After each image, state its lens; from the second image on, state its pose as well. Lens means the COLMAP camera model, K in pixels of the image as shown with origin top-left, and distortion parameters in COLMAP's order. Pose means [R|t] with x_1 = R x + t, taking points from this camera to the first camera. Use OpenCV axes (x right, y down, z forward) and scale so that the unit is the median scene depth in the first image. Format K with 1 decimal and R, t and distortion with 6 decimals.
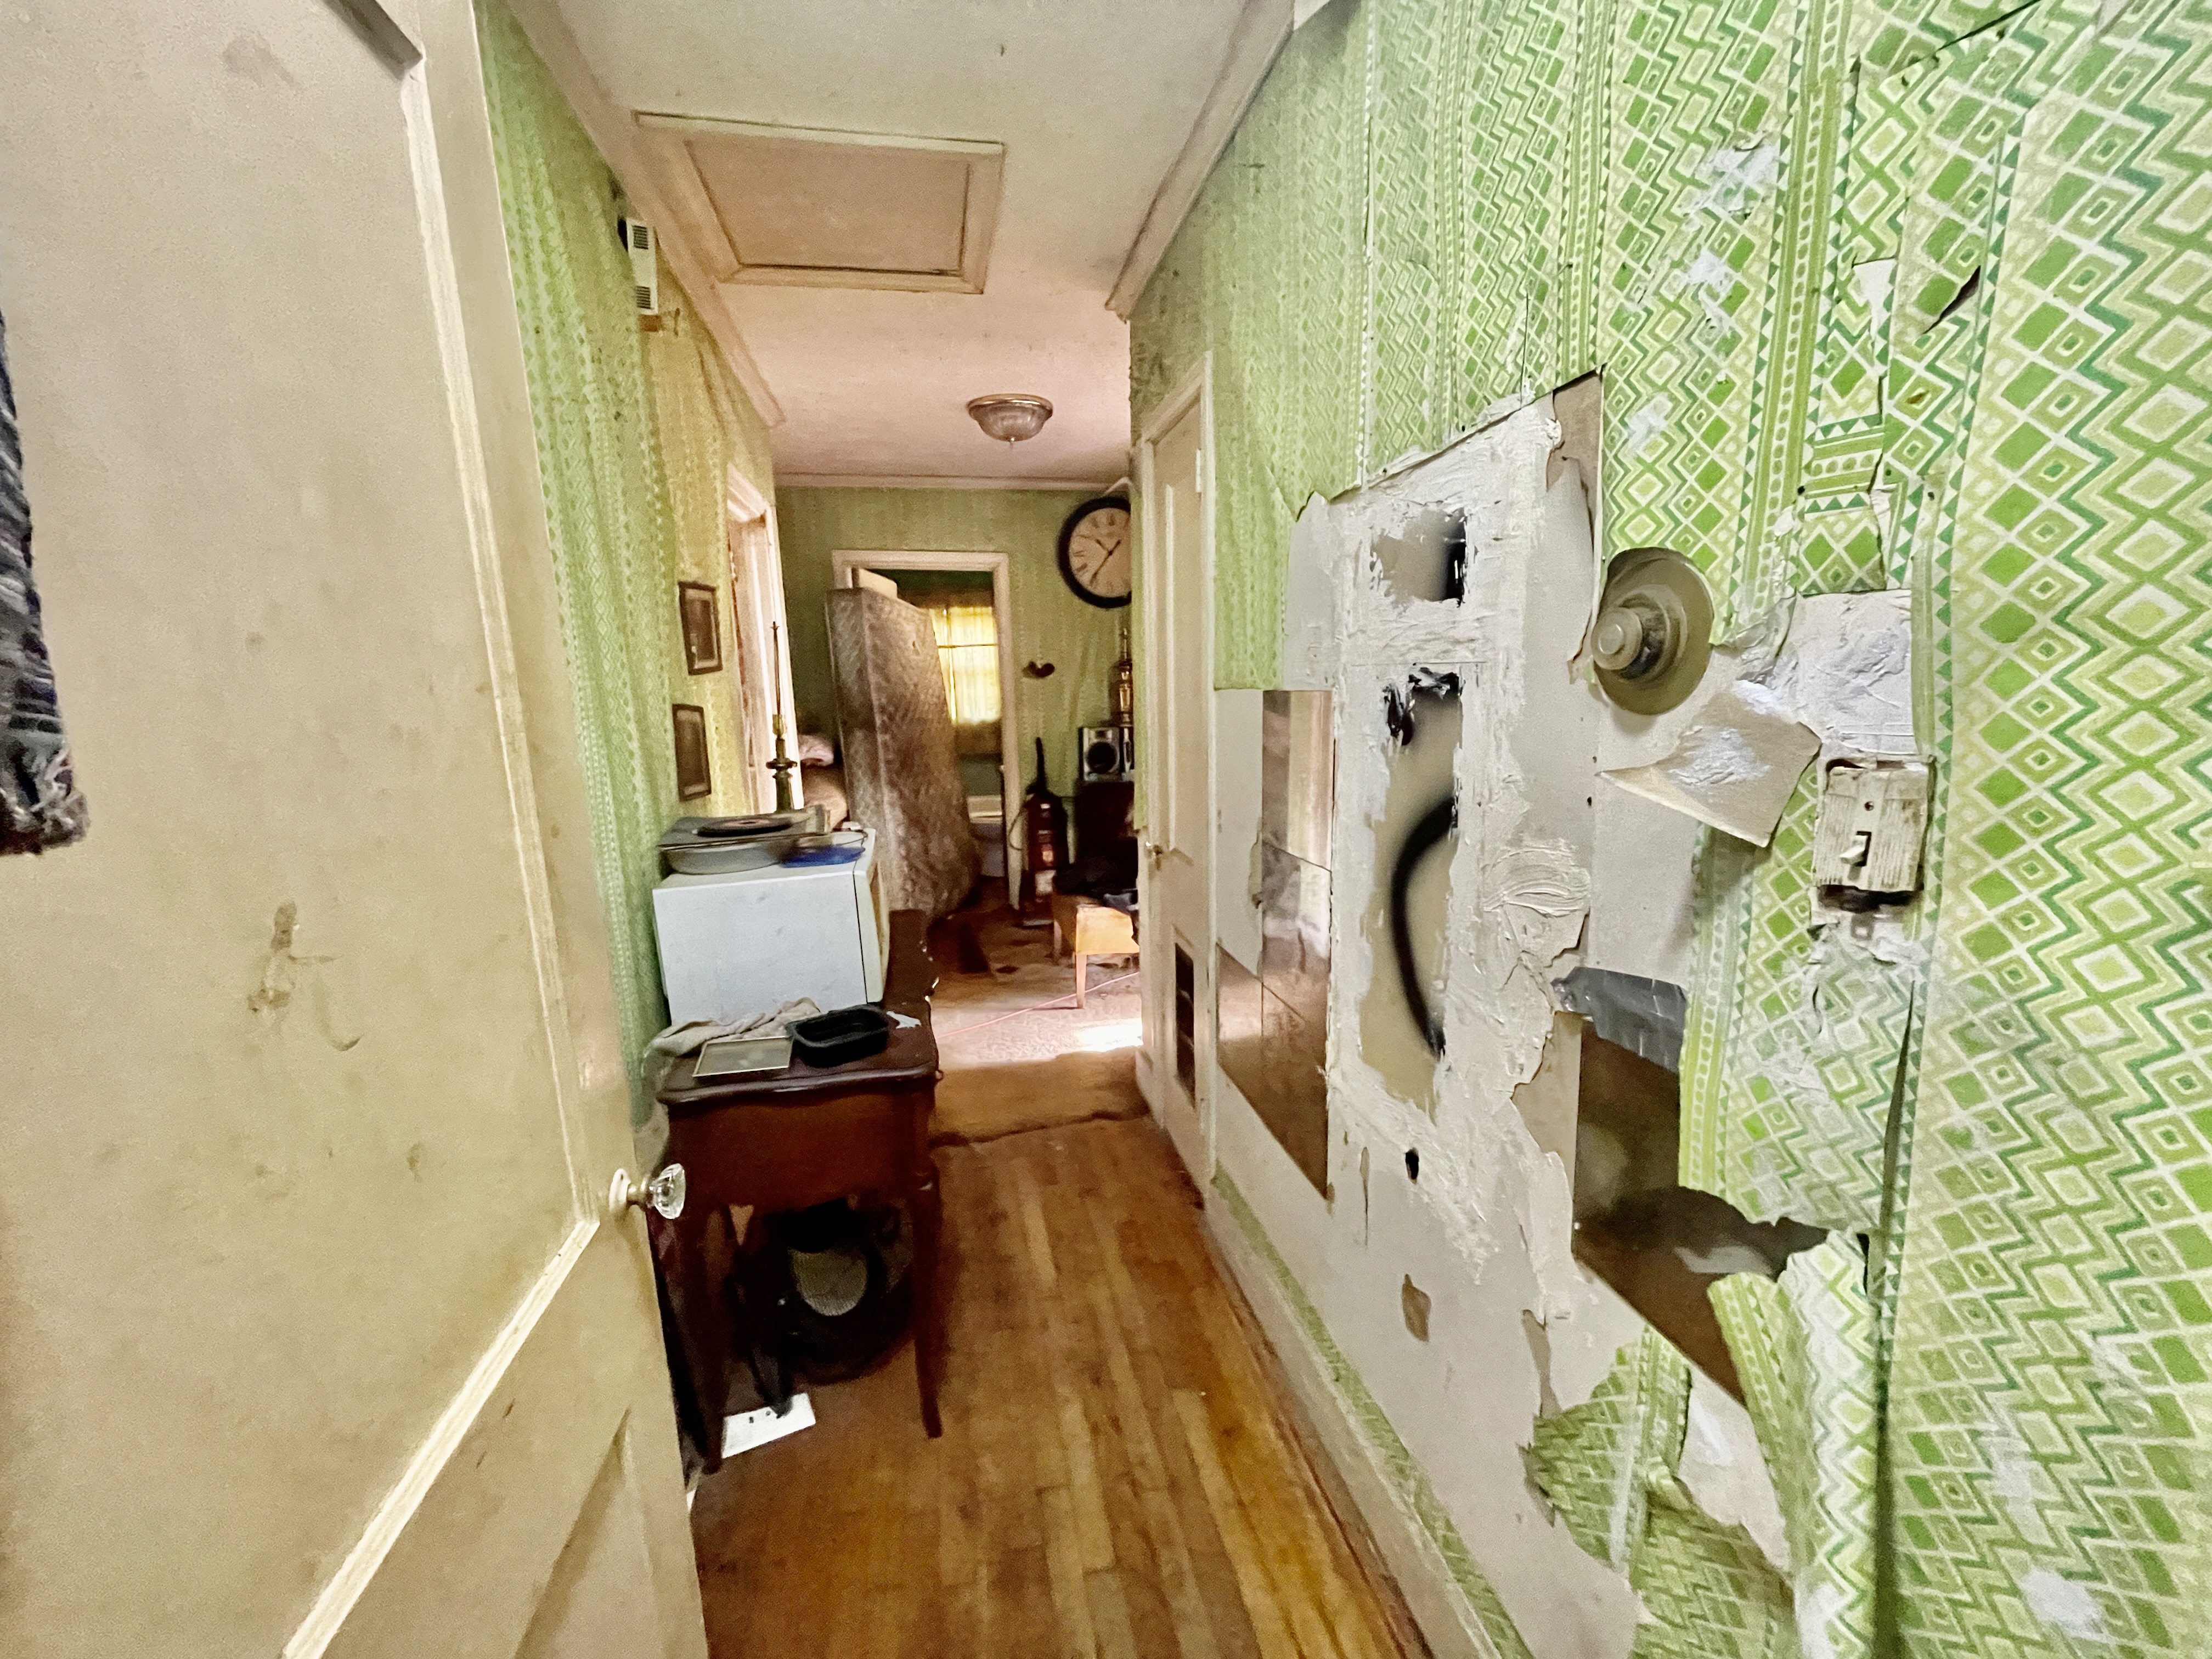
lens RADIAL K [[894.0, 0, 1103.5], [0, 894.0, 845.6], [0, 0, 1]] dist [-0.000503, -0.000036]
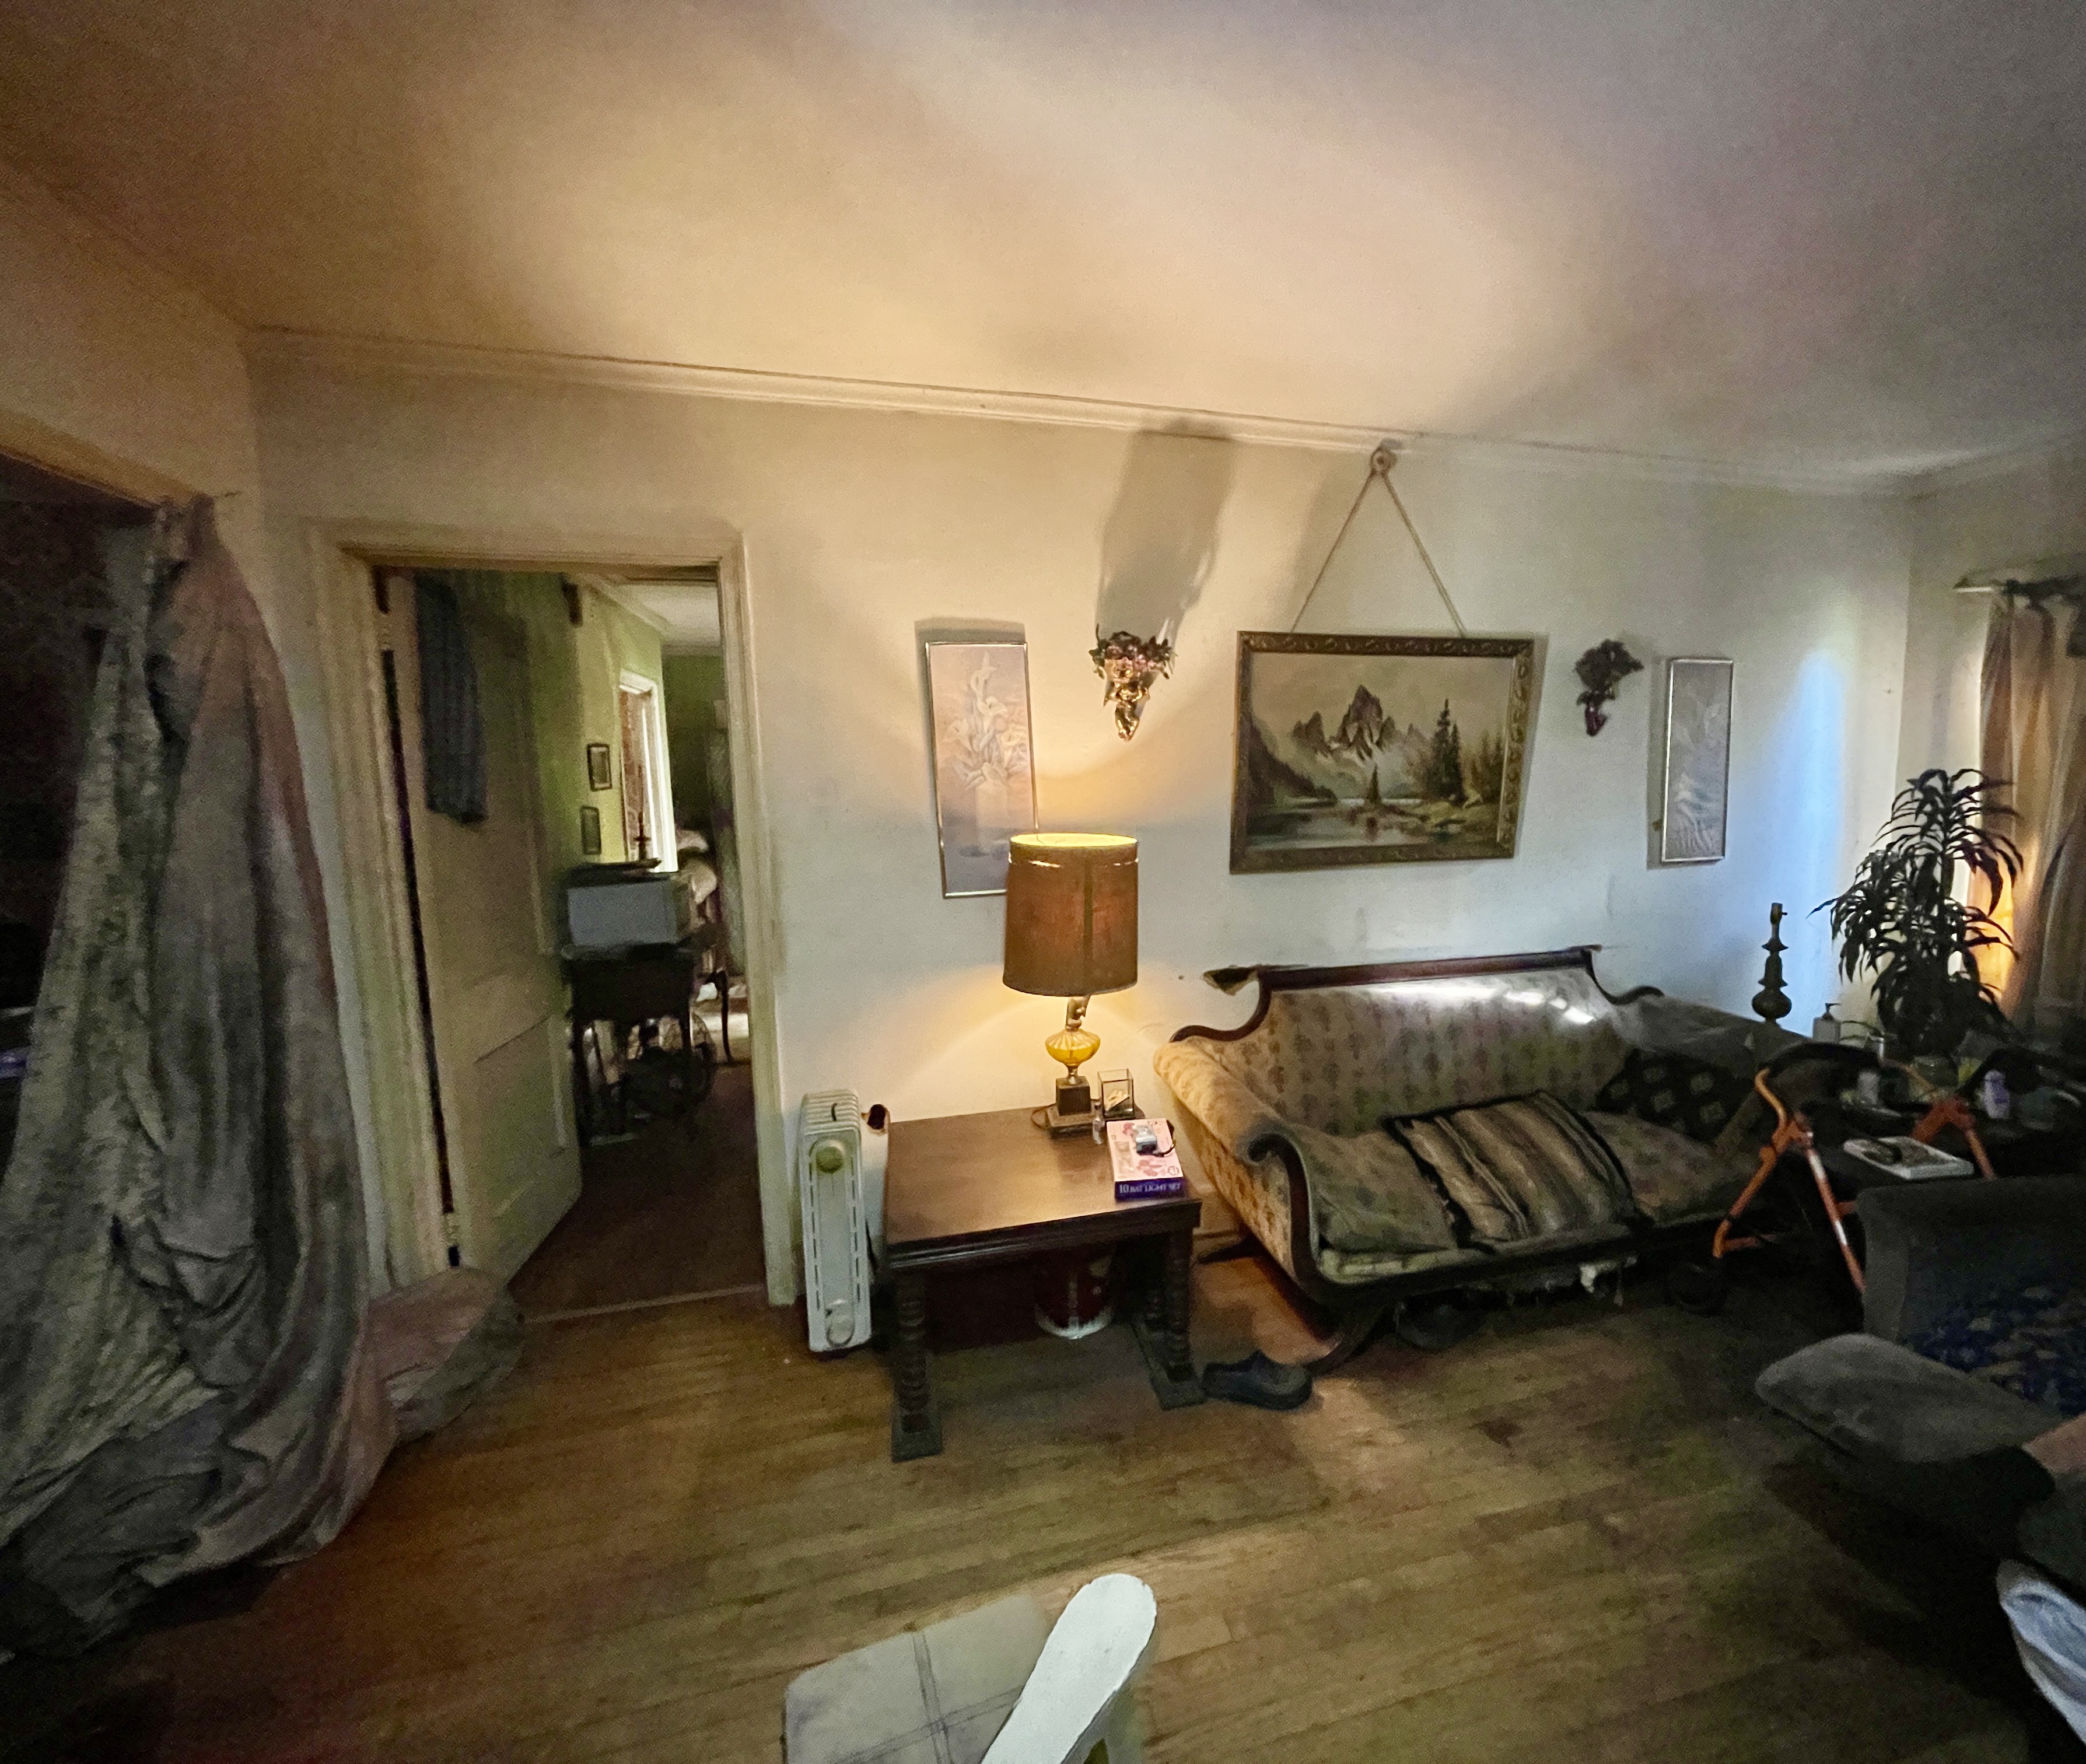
lens RADIAL K [[959.5, 0, 1175.7], [0, 959.5, 880.1], [0, 0, 1]] dist [0.028026, 0.000395]
pose [[0.995570, 0.001143, 0.094015, 0.590595], [0.007029, 0.996223, -0.086550, 0.187934], [-0.093759, 0.086828, 0.991802, -1.167383]]
